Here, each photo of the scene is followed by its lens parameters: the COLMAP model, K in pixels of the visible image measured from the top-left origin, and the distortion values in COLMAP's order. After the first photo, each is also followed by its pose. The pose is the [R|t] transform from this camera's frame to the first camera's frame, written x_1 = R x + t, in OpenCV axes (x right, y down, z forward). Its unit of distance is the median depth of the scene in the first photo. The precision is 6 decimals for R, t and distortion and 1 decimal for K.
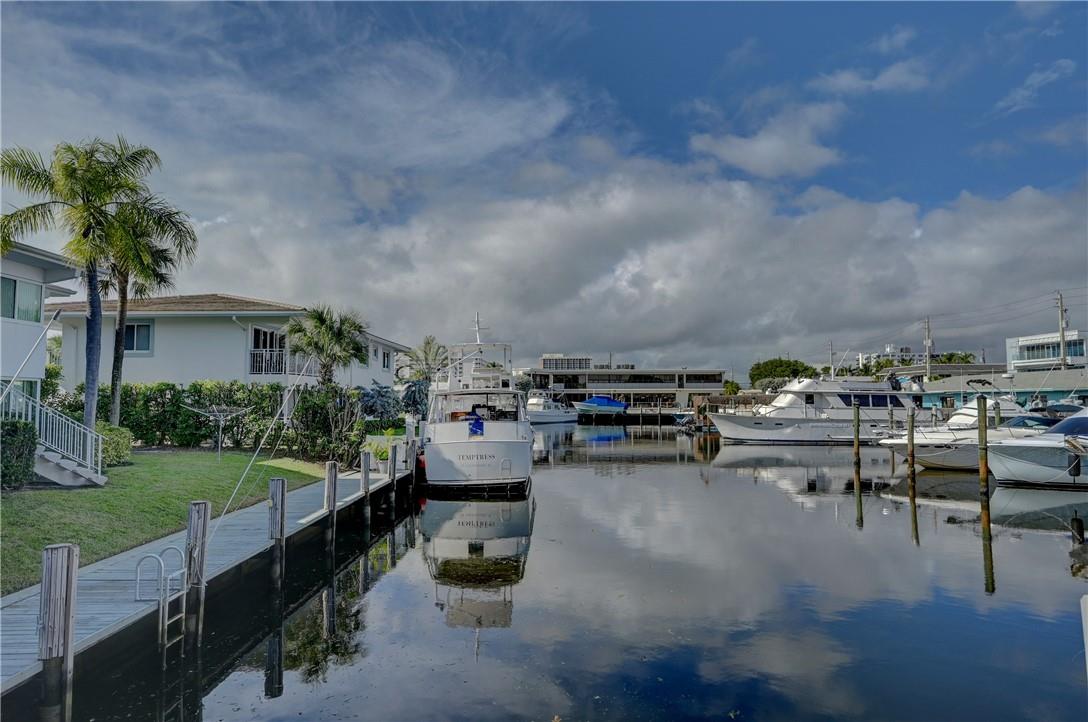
lens RADIAL K [[636.0, 0, 544.0], [0, 636.0, 361.0], [0, 0, 1]] dist [-0.001369, -0.000003]
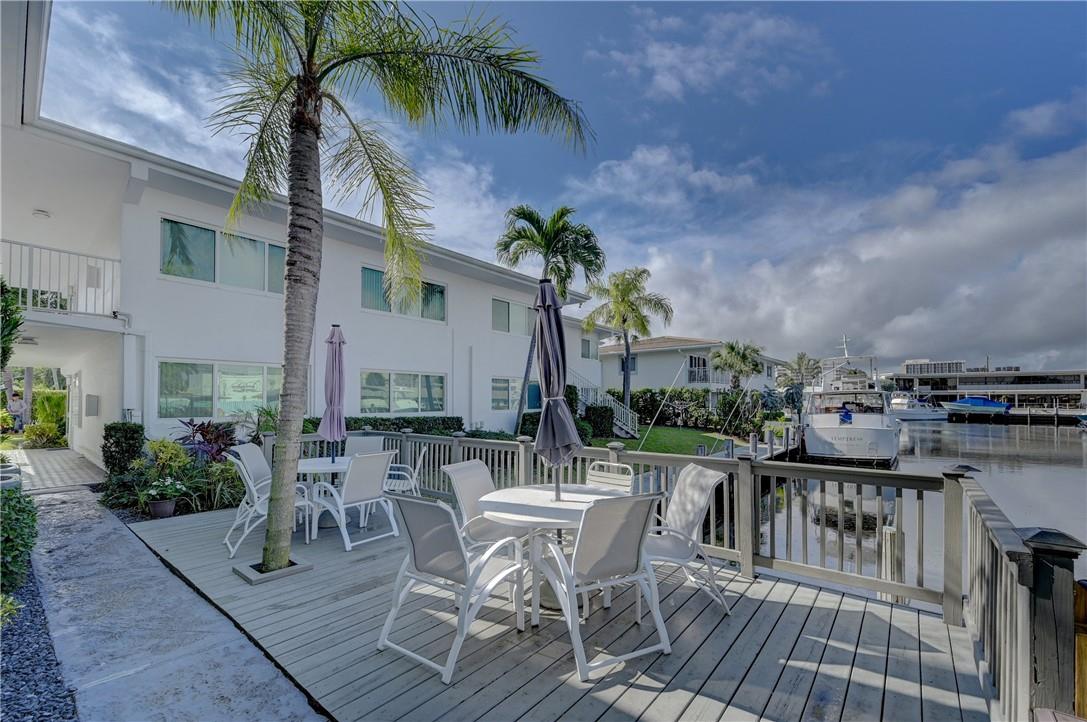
lens RADIAL K [[464.4, 0, 549.1], [0, 464.4, 377.5], [0, 0, 1]] dist [-0.000811, 0.000187]
pose [[0.790931, -0.027409, -0.611291, 0.000436], [0.034007, 0.999421, -0.000811, -0.003044], [0.610960, -0.020147, 0.791405, -0.114267]]
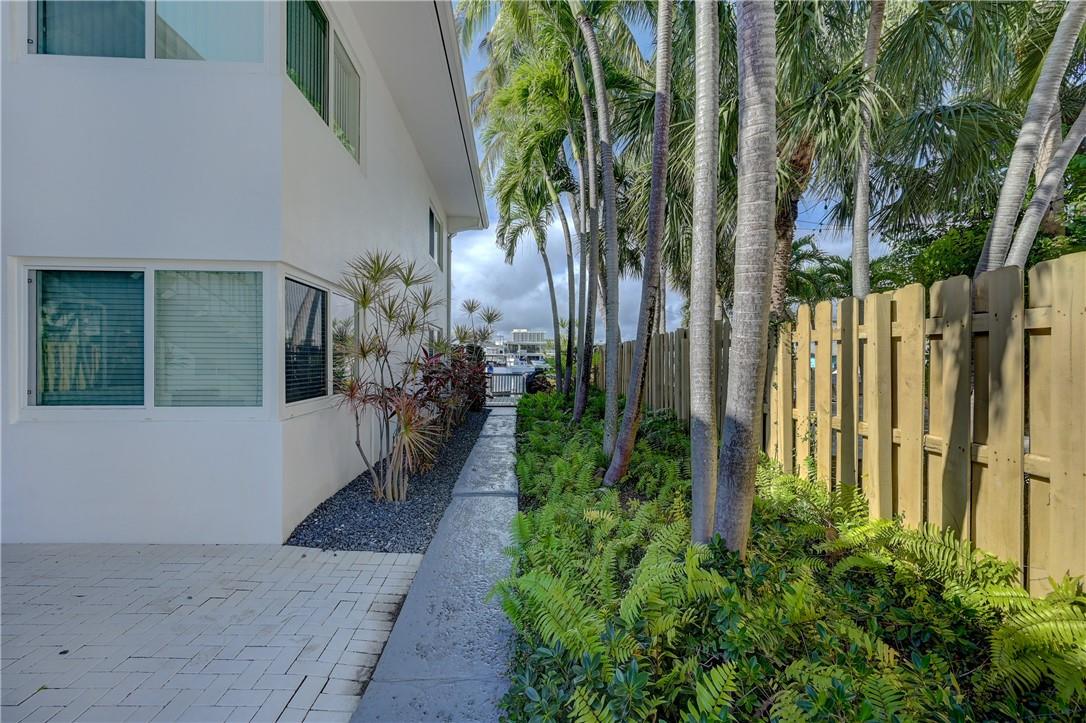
lens RADIAL K [[435.3, 0, 543.0], [0, 435.3, 361.5], [0, 0, 1]] dist [-0.000868, 0.000013]
pose [[0.997651, 0.000901, 0.068489, -0.009972], [-0.005273, 0.997957, 0.063678, -0.016006], [-0.068292, -0.063890, 0.995618, -0.326908]]
